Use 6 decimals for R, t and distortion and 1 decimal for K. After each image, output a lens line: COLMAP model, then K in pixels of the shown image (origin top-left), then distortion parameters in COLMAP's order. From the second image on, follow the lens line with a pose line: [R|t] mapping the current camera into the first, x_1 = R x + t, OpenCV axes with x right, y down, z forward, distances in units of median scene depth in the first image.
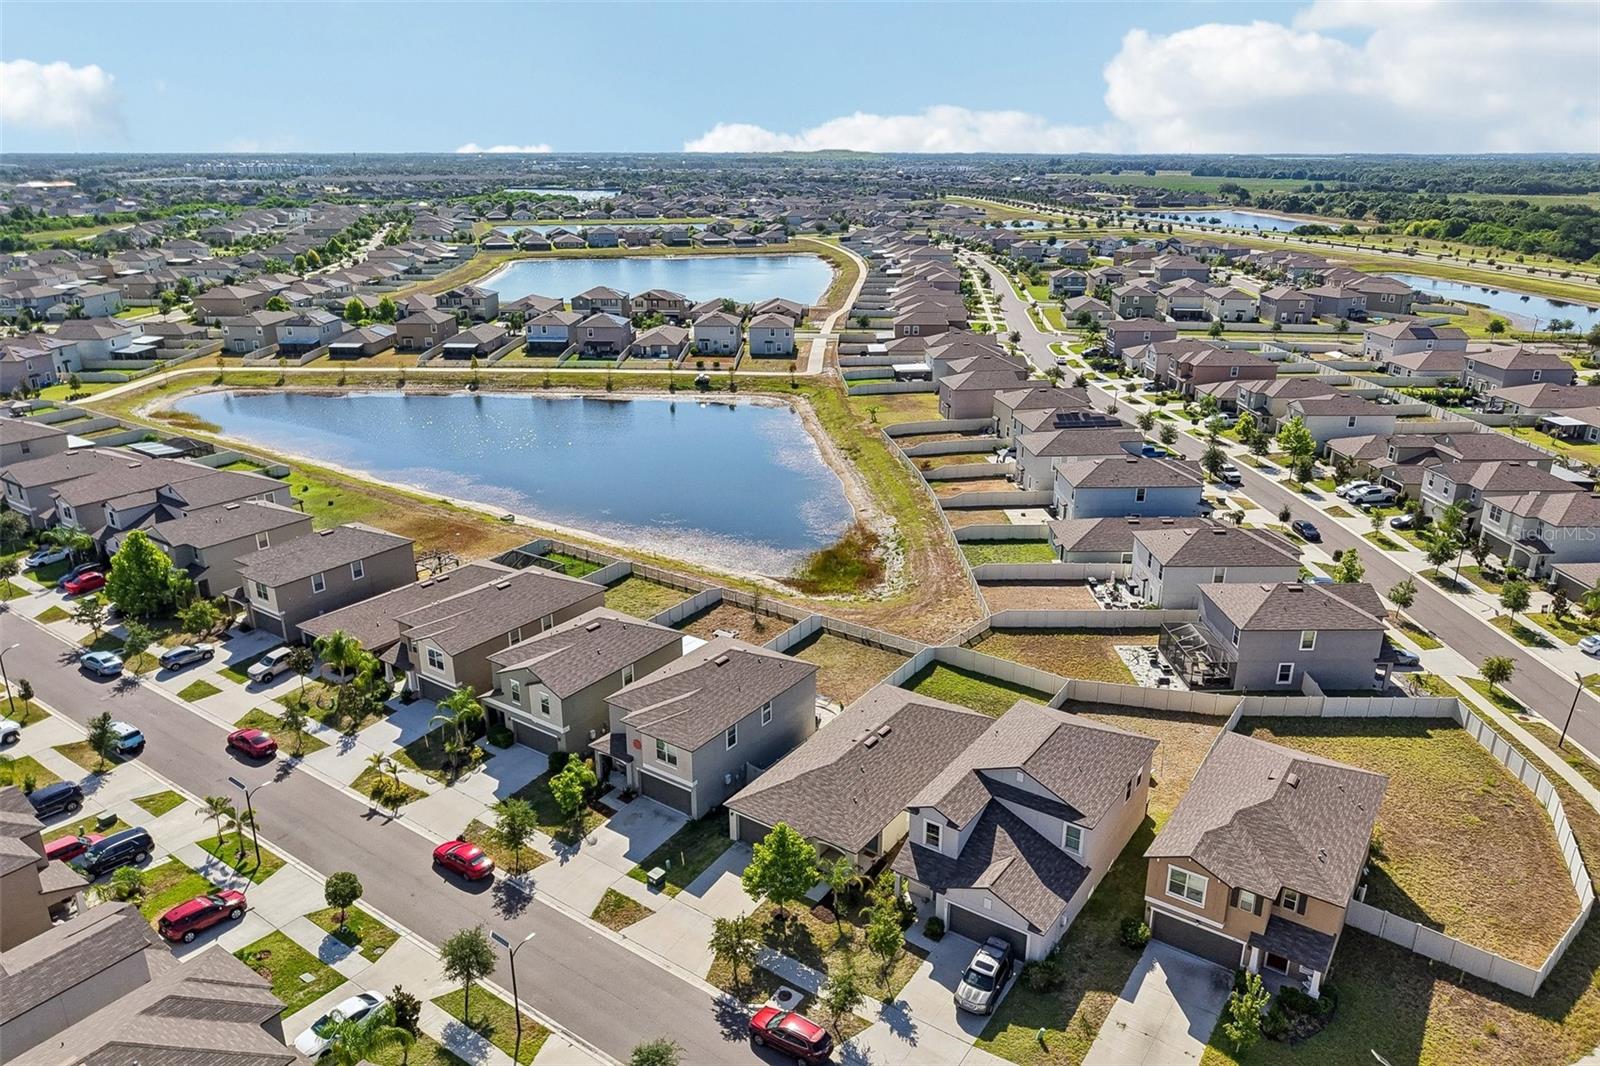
lens RADIAL K [[1082.6, 0, 800.8], [0, 1082.6, 538.2], [0, 0, 1]] dist [0.038793, -0.039516]
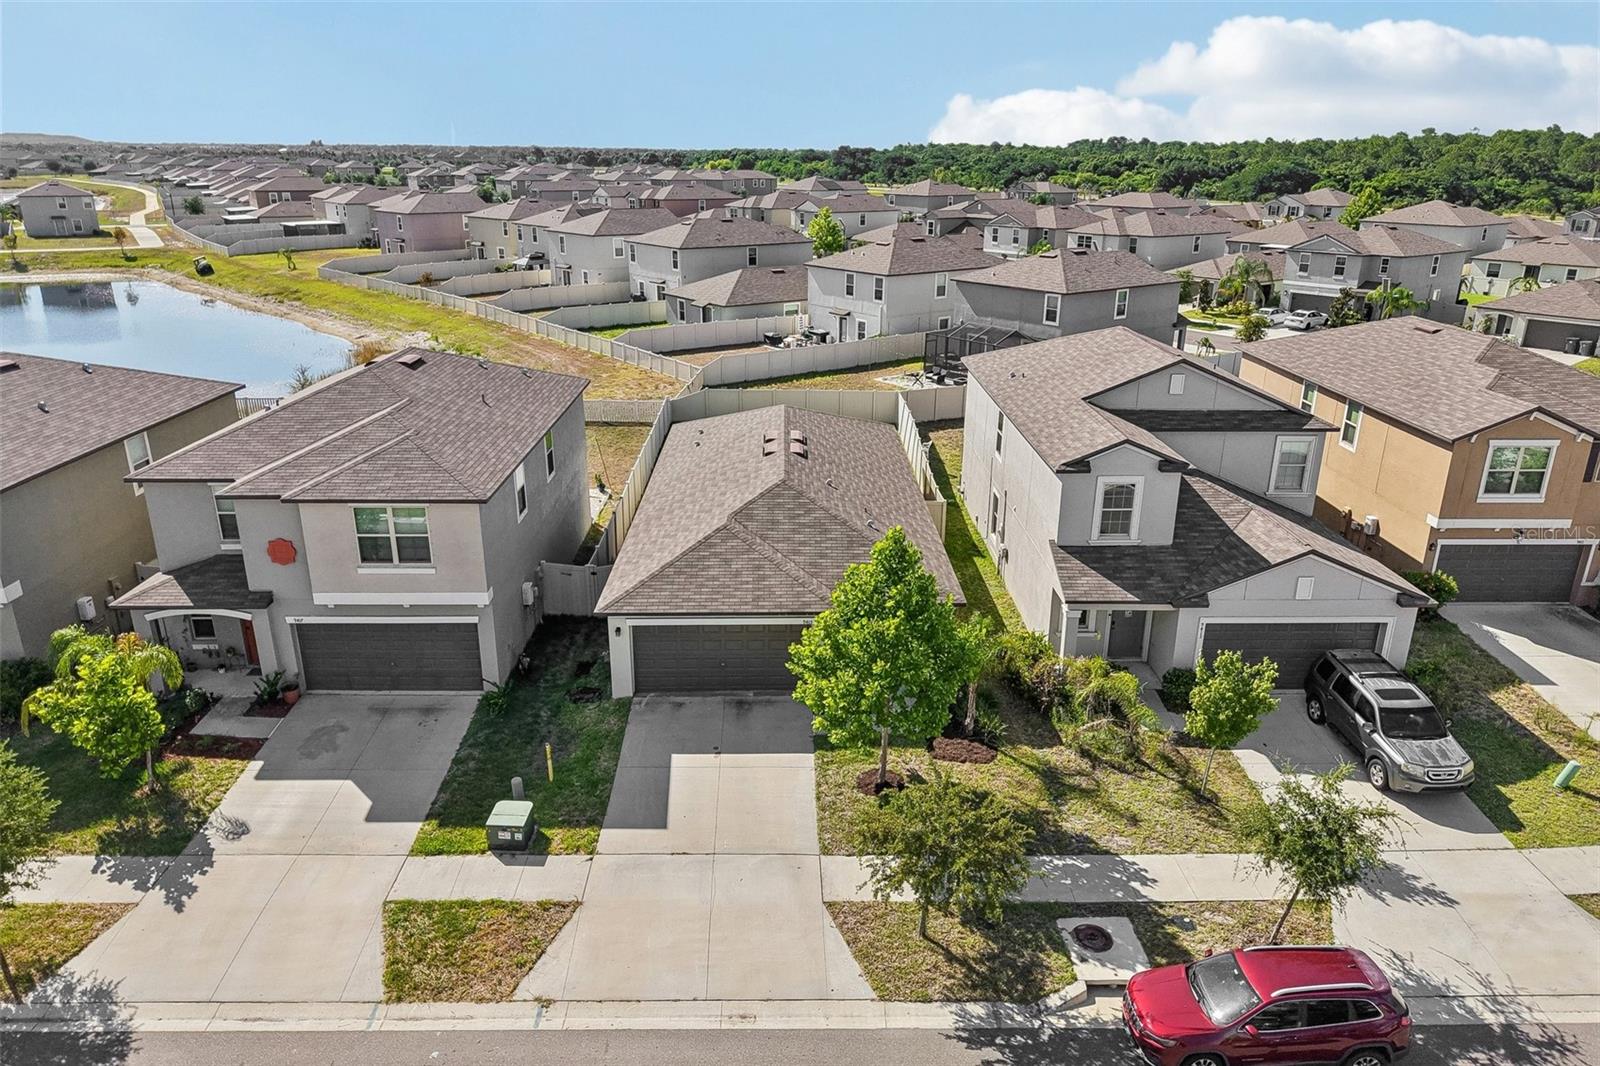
lens RADIAL K [[1058.4, 0, 800.3], [0, 1058.4, 561.4], [0, 0, 1]] dist [0.006885, 0.002300]
pose [[0.810701, -0.207400, 0.547494, -0.207096], [0.193232, 0.977535, 0.084178, 0.197949], [-0.552653, 0.037550, 0.832565, 0.600283]]
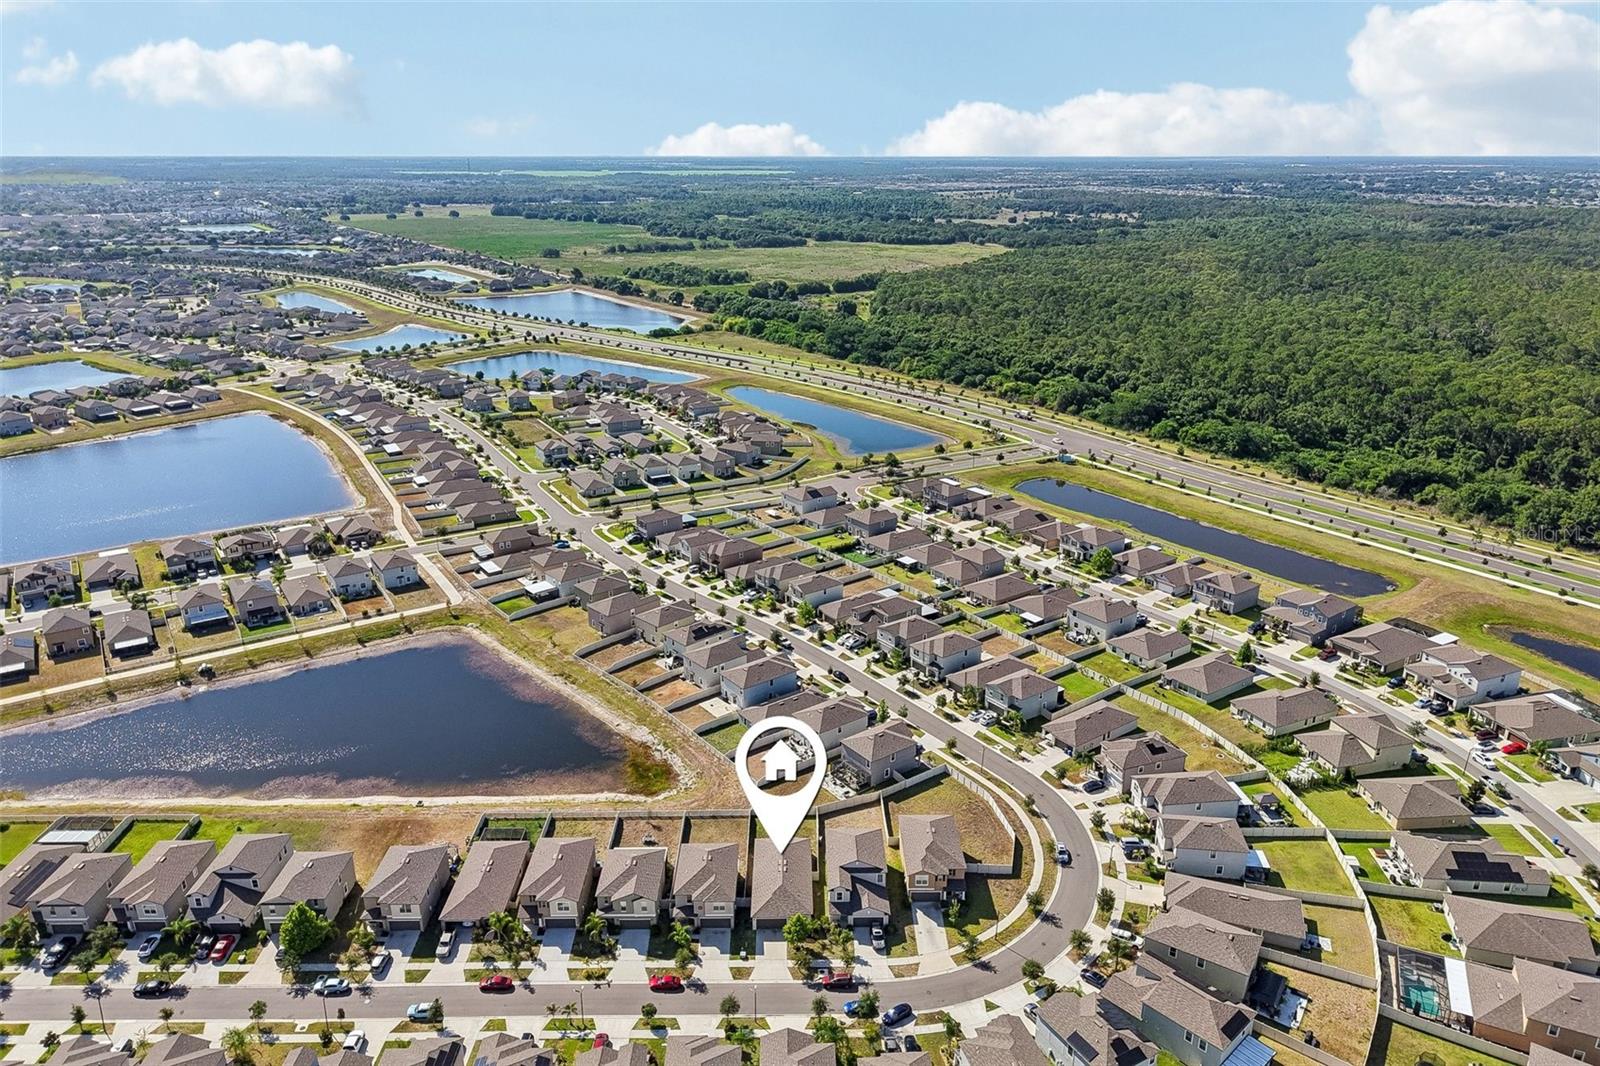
lens RADIAL K [[1082.6, 0, 800.8], [0, 1082.6, 538.2], [0, 0, 1]] dist [0.038793, -0.039516]
pose [[0.813664, -0.198855, 0.546267, -1.080843], [0.197842, 0.978306, 0.061443, -0.673931], [-0.546635, 0.058080, 0.835354, -1.082731]]
